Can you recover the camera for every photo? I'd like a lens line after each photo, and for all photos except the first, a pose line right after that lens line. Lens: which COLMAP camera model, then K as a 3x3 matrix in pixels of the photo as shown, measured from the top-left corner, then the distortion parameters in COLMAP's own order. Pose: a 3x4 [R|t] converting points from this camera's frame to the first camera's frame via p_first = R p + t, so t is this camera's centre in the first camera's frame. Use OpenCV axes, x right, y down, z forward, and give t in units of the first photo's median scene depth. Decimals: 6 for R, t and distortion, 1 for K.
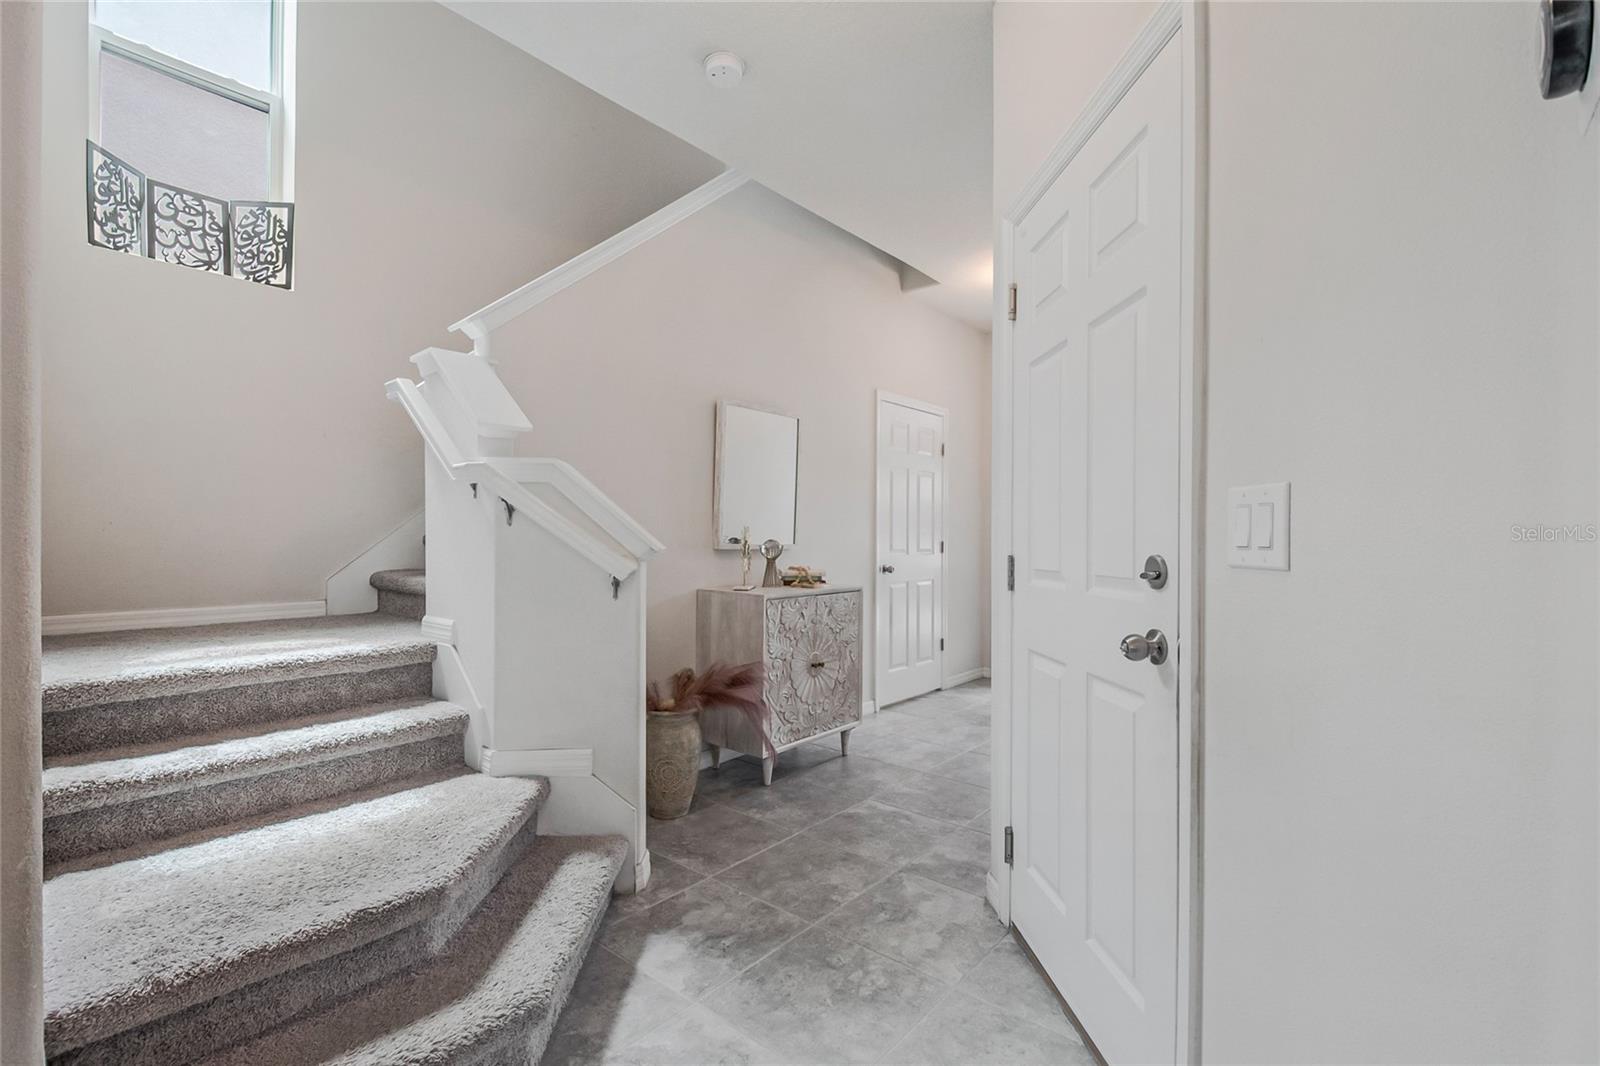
lens RADIAL K [[707.0, 0, 792.6], [0, 707.0, 539.0], [0, 0, 1]] dist [0.013985, -0.013694]
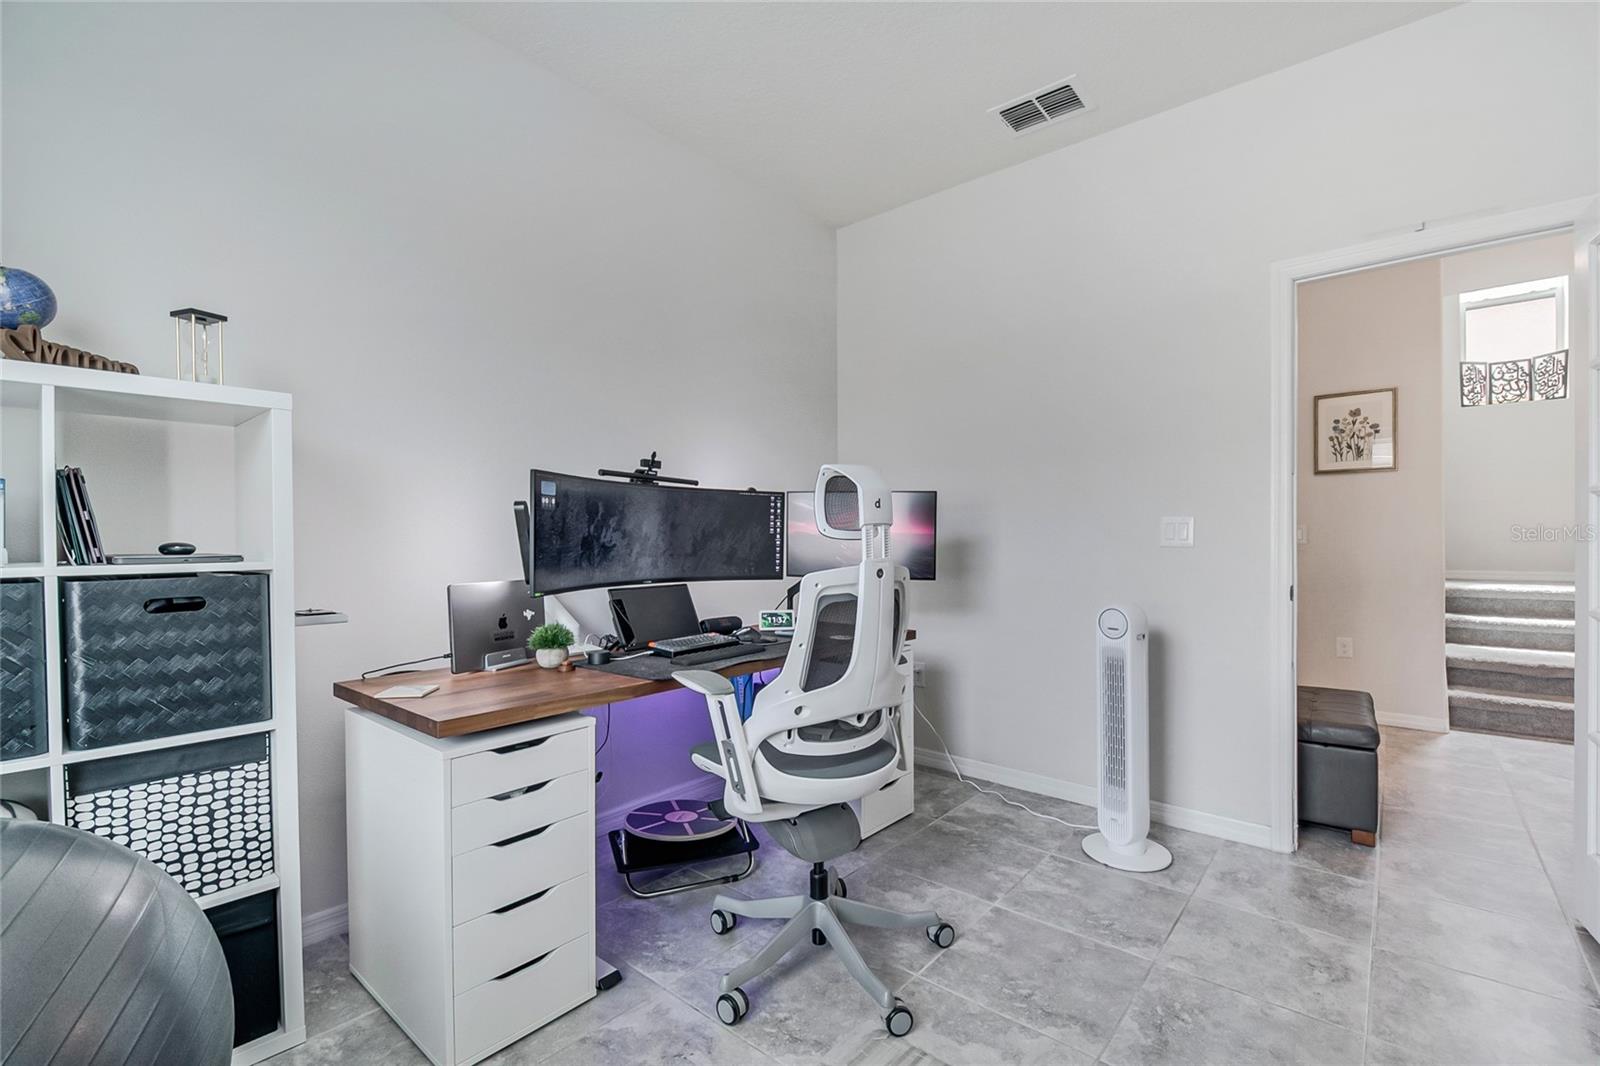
lens RADIAL K [[707.0, 0, 807.8], [0, 707.0, 530.6], [0, 0, 1]] dist [0.013985, -0.013694]
pose [[-0.002825, -0.011625, -0.999928, 1.172970], [0.008361, 0.999897, -0.011649, -0.001379], [0.999961, -0.008394, -0.002727, -1.010397]]
